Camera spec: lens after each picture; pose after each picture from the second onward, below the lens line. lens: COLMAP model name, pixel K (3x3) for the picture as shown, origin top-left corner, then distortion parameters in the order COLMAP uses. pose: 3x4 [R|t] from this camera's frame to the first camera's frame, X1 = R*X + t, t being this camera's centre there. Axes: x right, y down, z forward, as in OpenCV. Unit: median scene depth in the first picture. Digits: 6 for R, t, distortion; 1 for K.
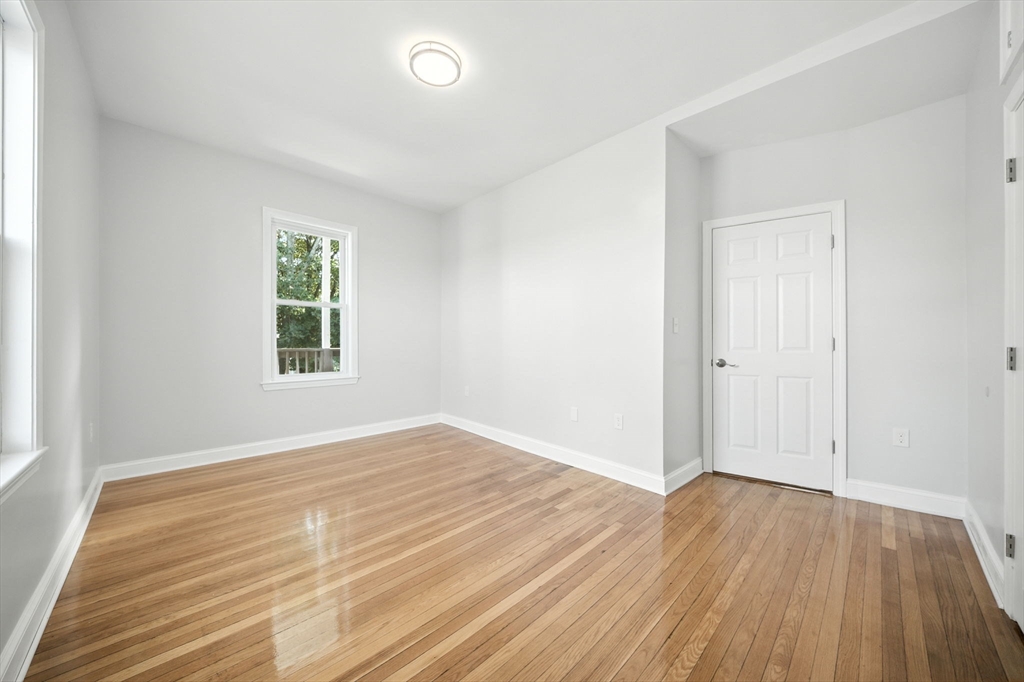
lens RADIAL K [[361.0, 0, 512.5], [0, 361.0, 343.5], [0, 0, 1]] dist [0.001009, -0.002732]
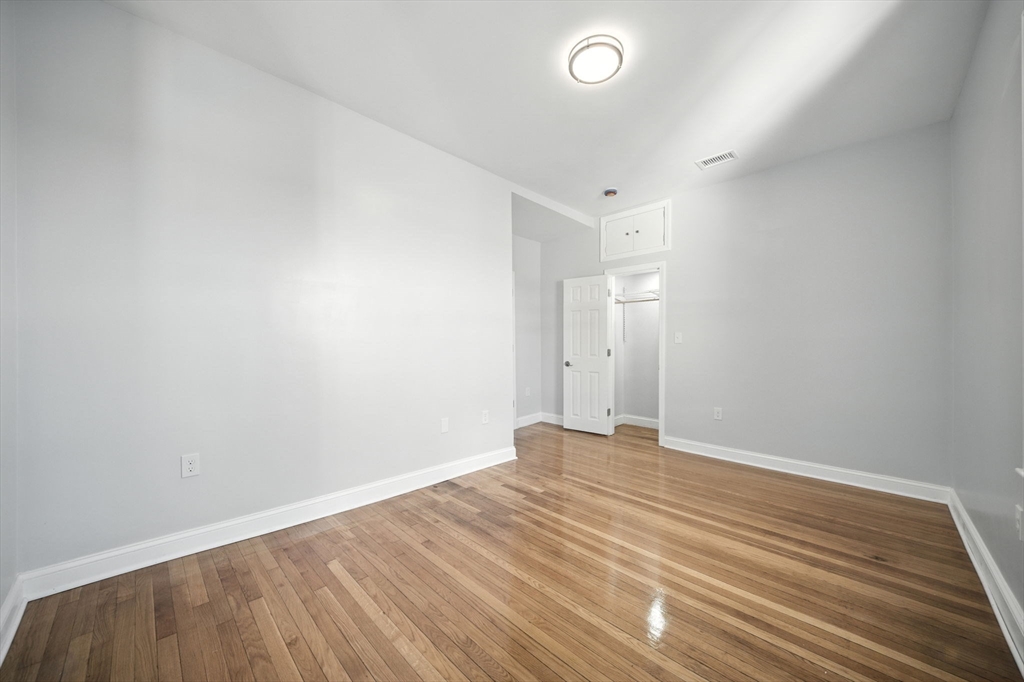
lens RADIAL K [[361.0, 0, 512.5], [0, 361.0, 343.5], [0, 0, 1]] dist [0.001009, -0.002732]
pose [[-0.007275, -0.007466, 0.999946, -0.997862], [0.007124, 0.999946, 0.007518, -0.036378], [-0.999948, 0.007178, -0.007221, 1.044725]]
